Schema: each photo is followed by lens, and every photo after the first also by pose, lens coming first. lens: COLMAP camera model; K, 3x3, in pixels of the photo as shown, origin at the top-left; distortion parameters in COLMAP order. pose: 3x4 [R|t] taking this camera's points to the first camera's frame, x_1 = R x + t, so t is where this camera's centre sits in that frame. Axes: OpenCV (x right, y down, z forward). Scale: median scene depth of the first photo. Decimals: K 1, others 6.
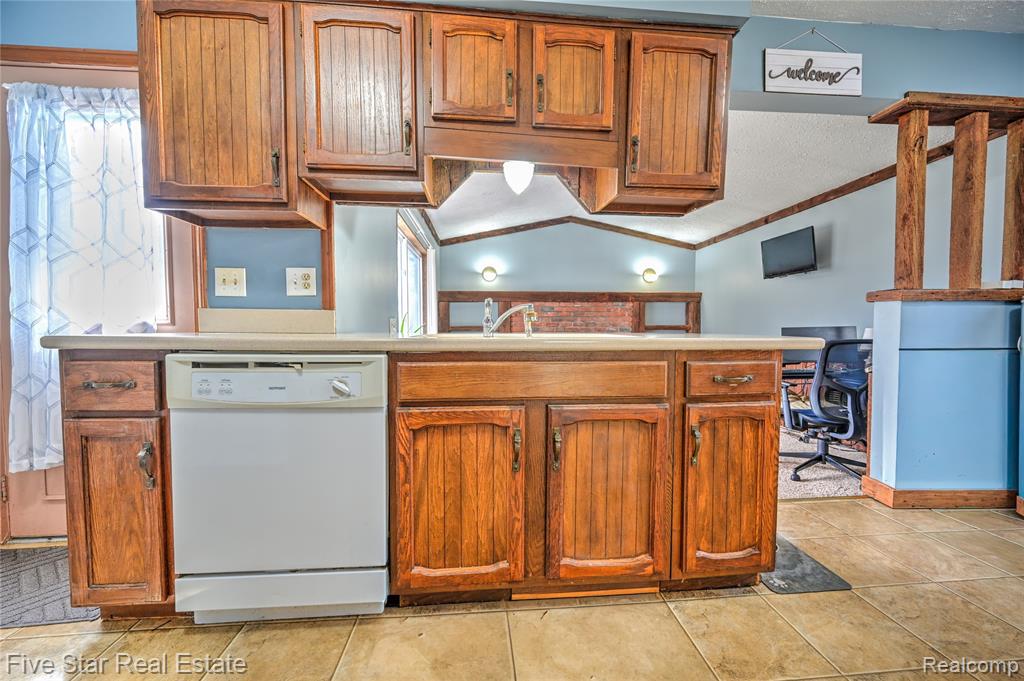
lens RADIAL K [[401.2, 0, 516.3], [0, 401.2, 346.0], [0, 0, 1]] dist [-0.003353, 0.000507]
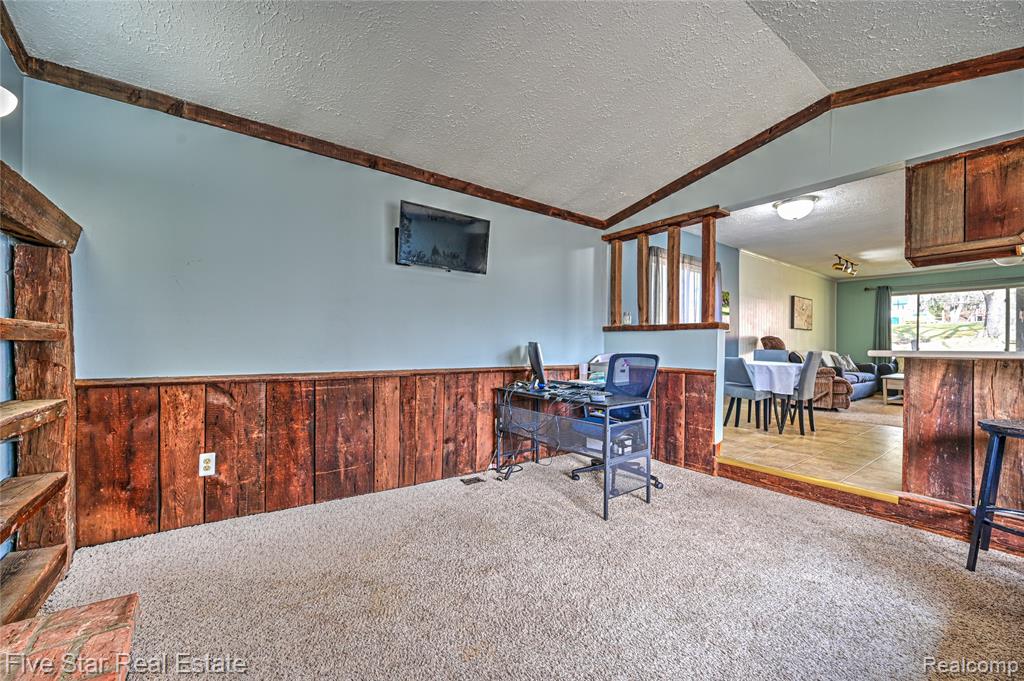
lens RADIAL K [[401.2, 0, 516.3], [0, 401.2, 346.0], [0, 0, 1]] dist [-0.003353, 0.000507]
pose [[-0.530931, -0.002105, 0.847412, -0.003771], [0.026108, 0.999482, 0.018840, -0.116594], [-0.847013, 0.032127, -0.530601, 3.075383]]
